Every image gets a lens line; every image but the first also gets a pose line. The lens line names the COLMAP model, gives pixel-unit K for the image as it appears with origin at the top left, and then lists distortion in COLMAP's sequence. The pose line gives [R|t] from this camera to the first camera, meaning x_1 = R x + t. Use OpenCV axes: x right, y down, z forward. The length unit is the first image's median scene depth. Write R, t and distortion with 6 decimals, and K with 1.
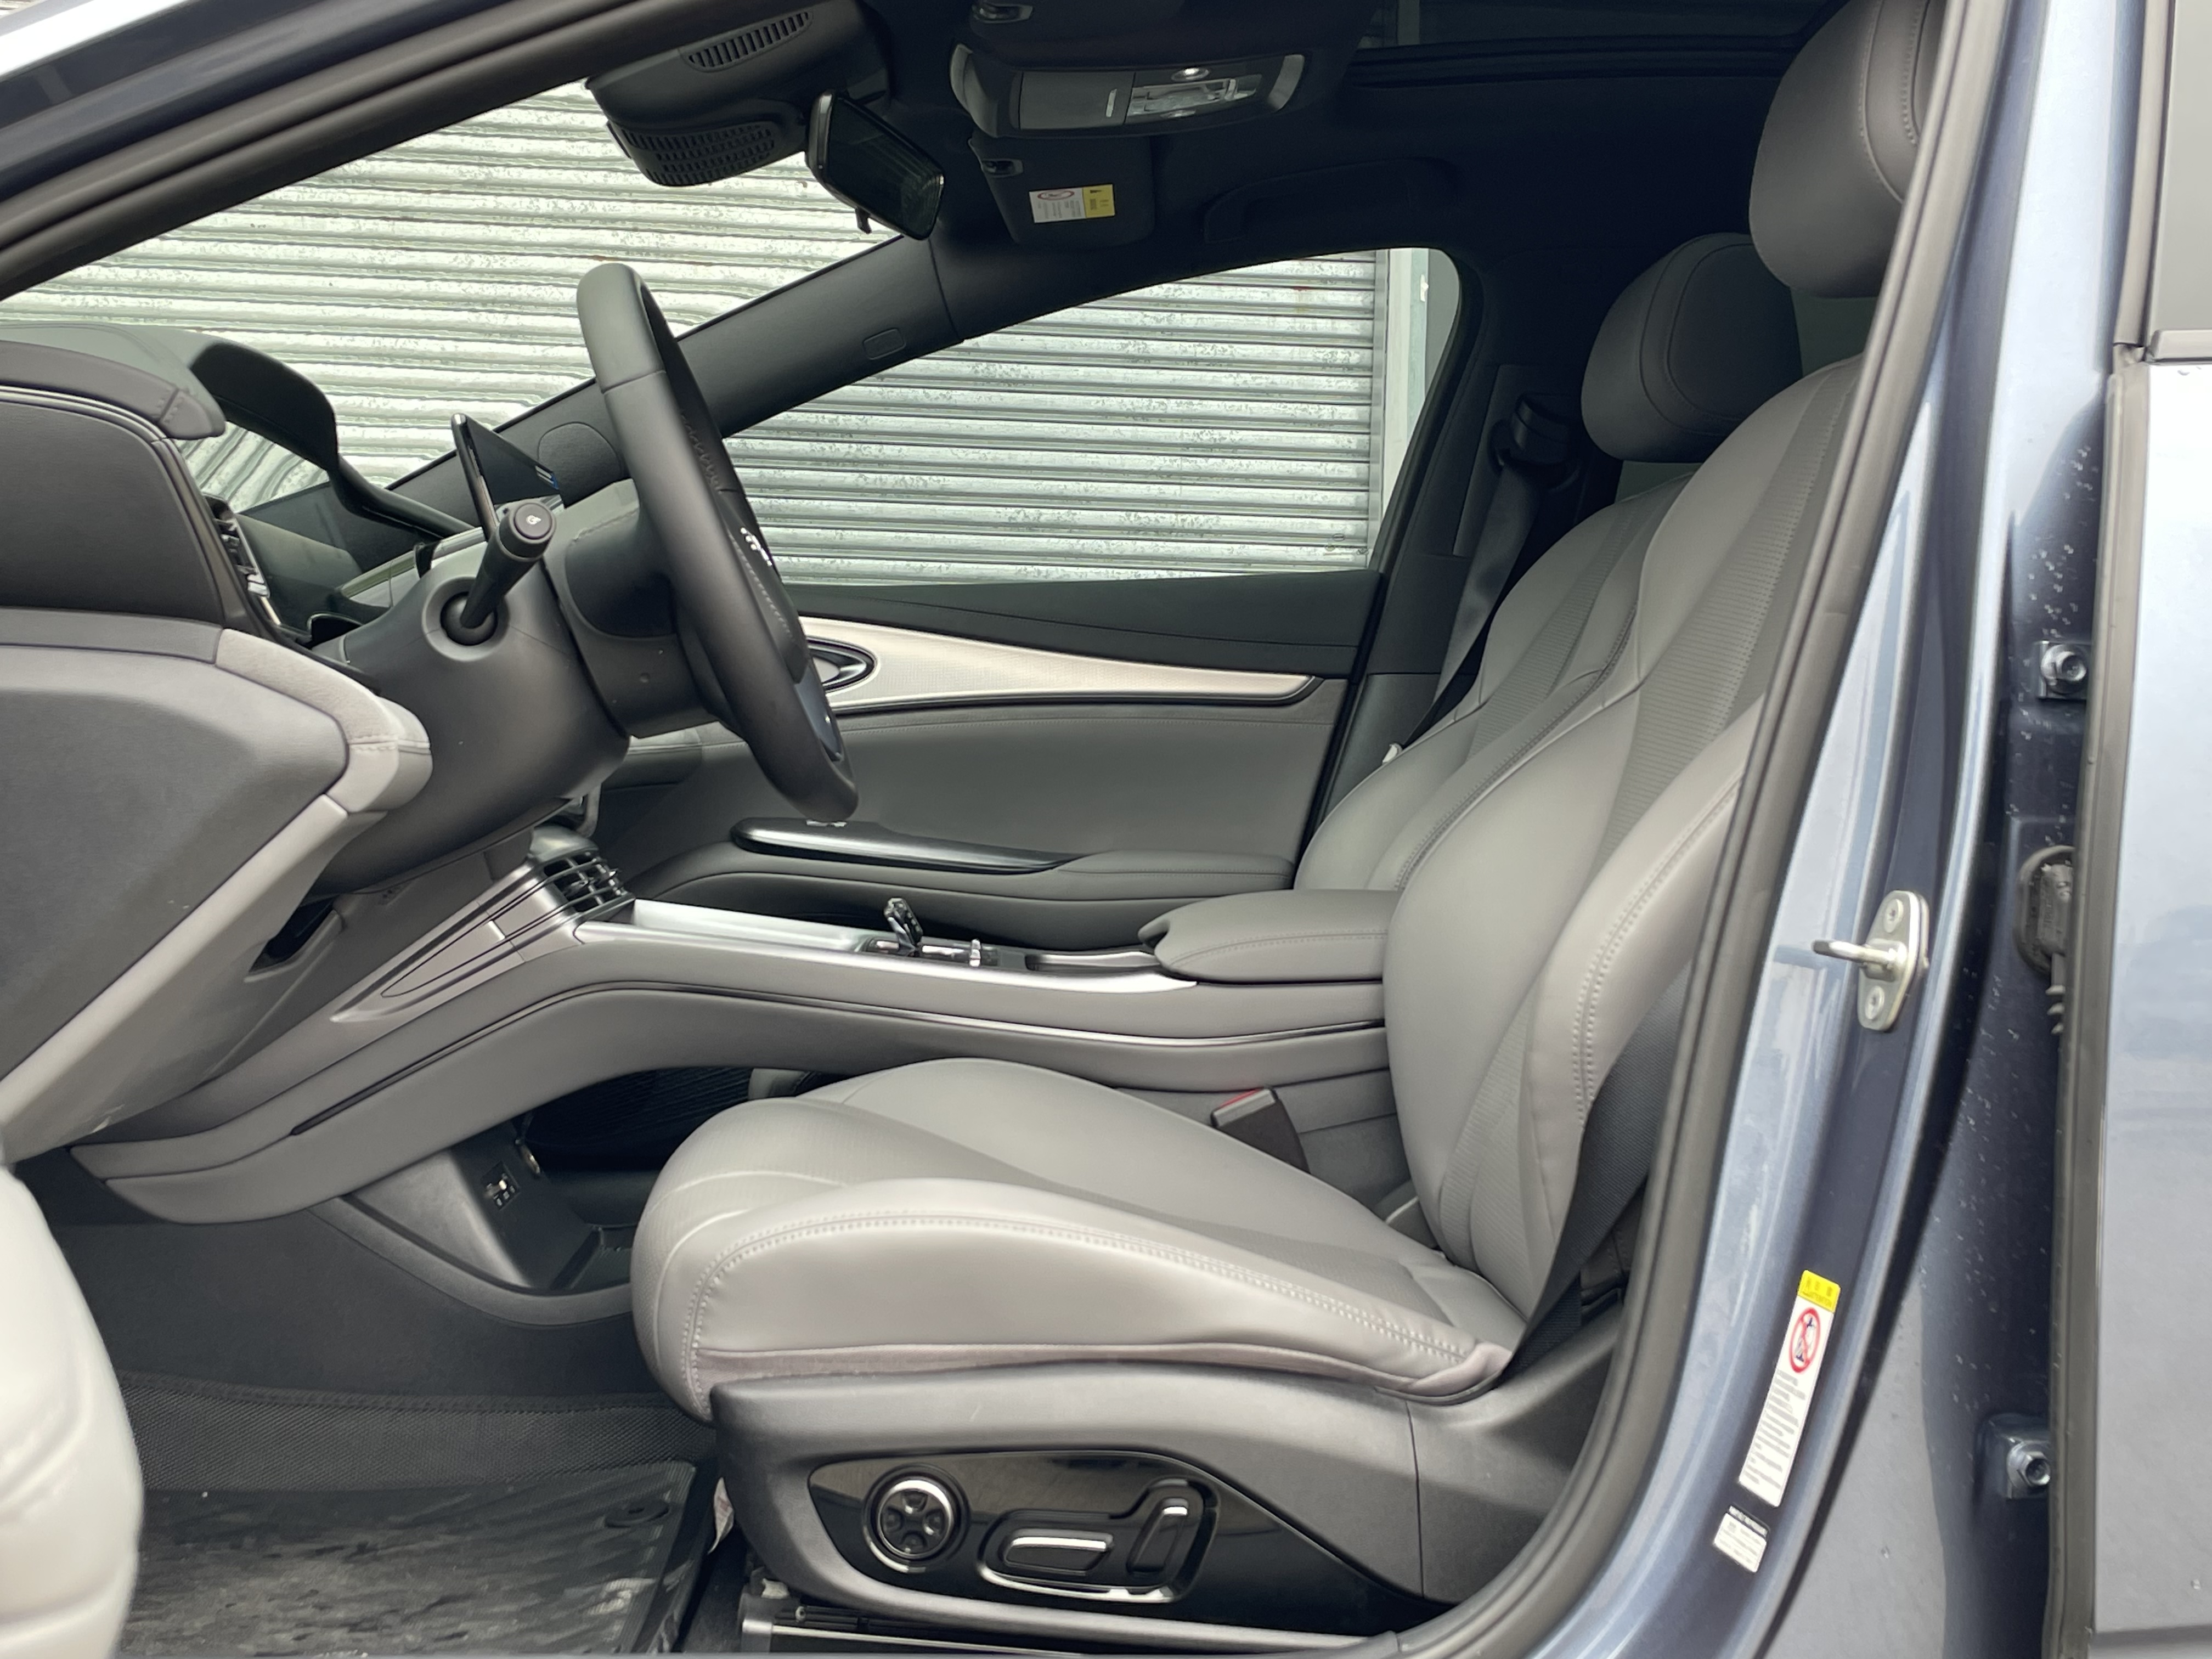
lens RADIAL K [[2784.5, 0, 1065.3], [0, 2784.5, 819.6], [0, 0, 1]] dist [0.093417, -0.033702]
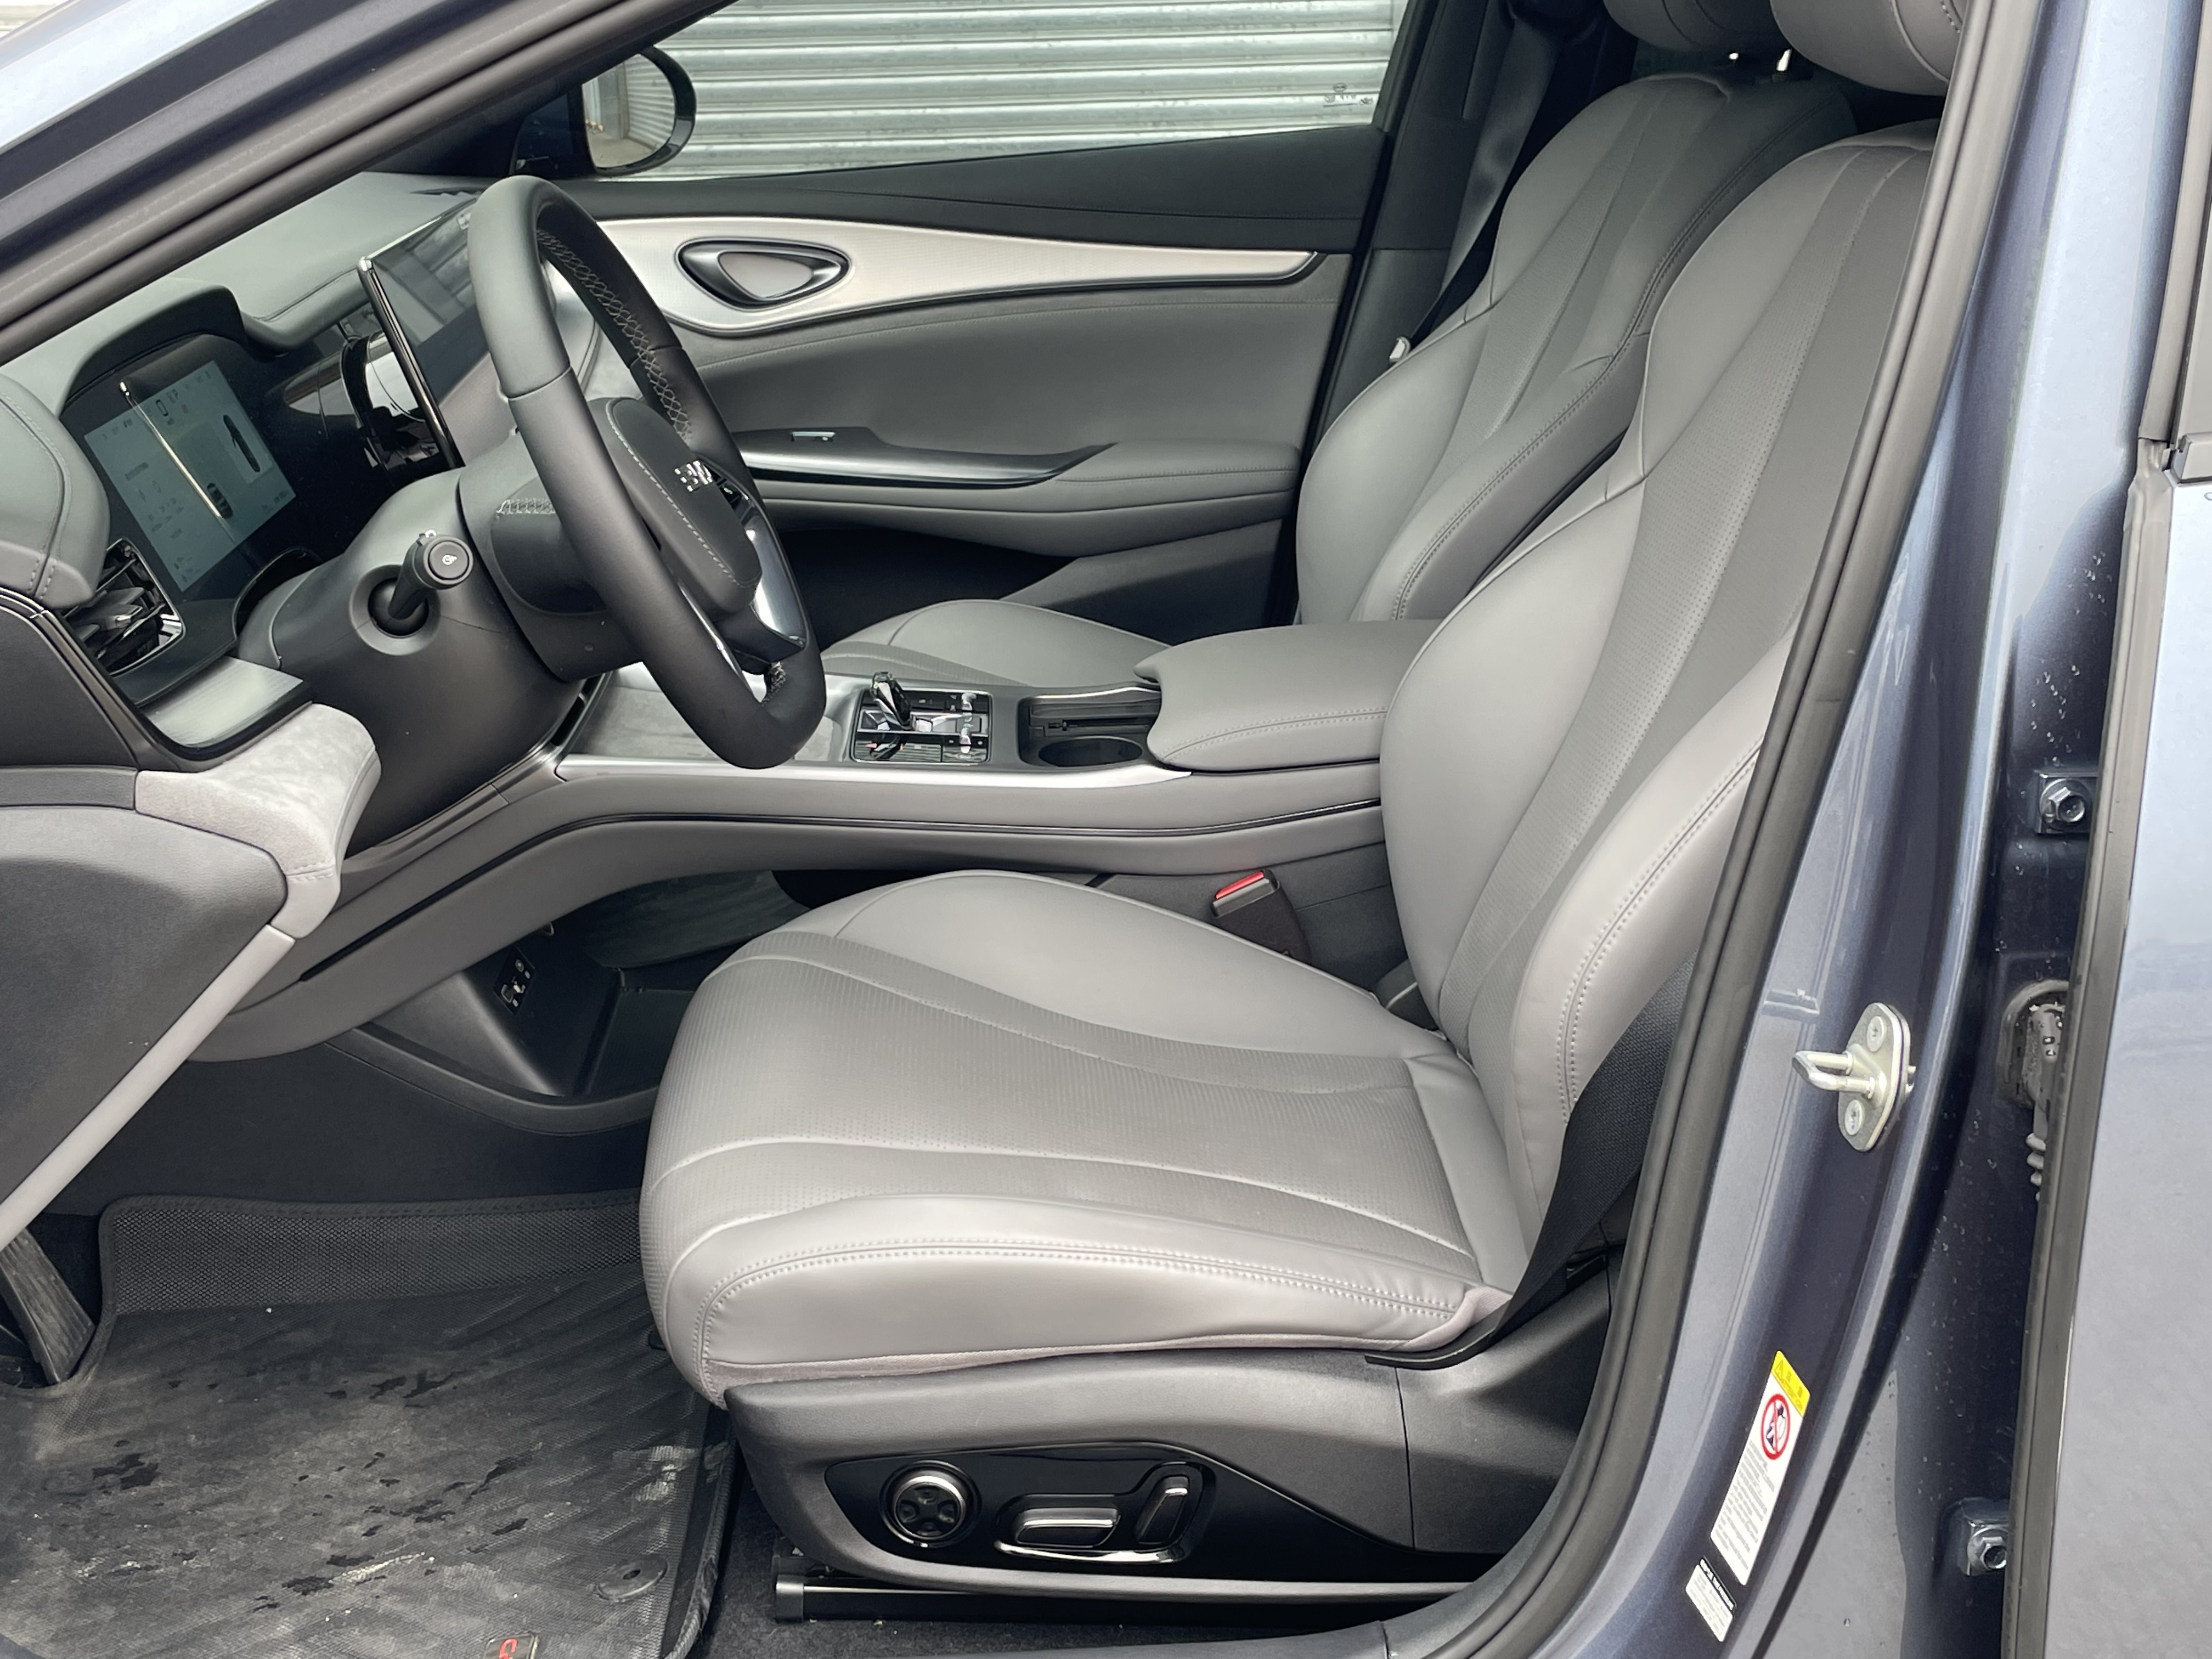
lens RADIAL K [[2784.5, 0, 1065.3], [0, 2784.5, 819.6], [0, 0, 1]] dist [0.093417, -0.033702]
pose [[0.998241, -0.052244, -0.028039, 0.039437], [0.058388, 0.948427, 0.311571, -0.312991], [0.010315, -0.312660, 0.949809, 0.081761]]
